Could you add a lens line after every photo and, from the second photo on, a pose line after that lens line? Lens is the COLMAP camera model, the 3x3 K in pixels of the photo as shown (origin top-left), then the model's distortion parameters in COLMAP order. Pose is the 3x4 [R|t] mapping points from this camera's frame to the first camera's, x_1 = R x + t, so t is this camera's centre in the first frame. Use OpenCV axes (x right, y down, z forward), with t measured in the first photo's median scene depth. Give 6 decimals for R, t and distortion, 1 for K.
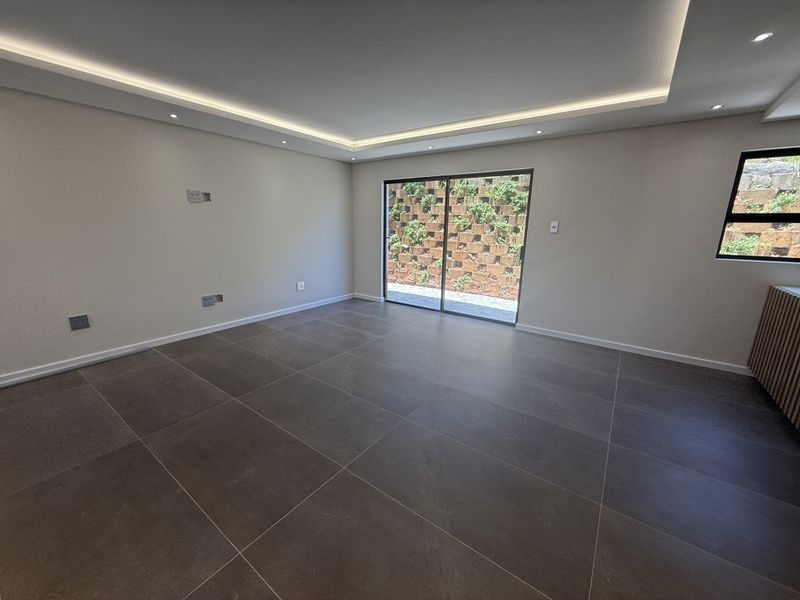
lens RADIAL K [[319.5, 0, 398.3], [0, 319.5, 299.8], [0, 0, 1]] dist [-0.001301, 0.000144]
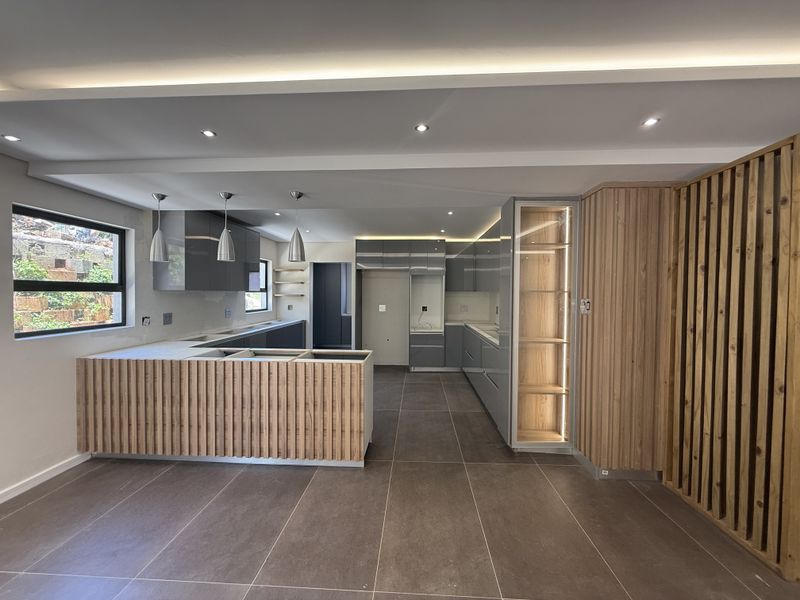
lens RADIAL K [[319.5, 0, 398.8], [0, 319.5, 300.4], [0, 0, 1]] dist [-0.001301, 0.000144]
pose [[-0.536805, -0.032172, 0.843093, -0.083628], [0.188230, 0.969520, 0.156844, -0.165637], [-0.822442, 0.242890, -0.514387, 0.640112]]
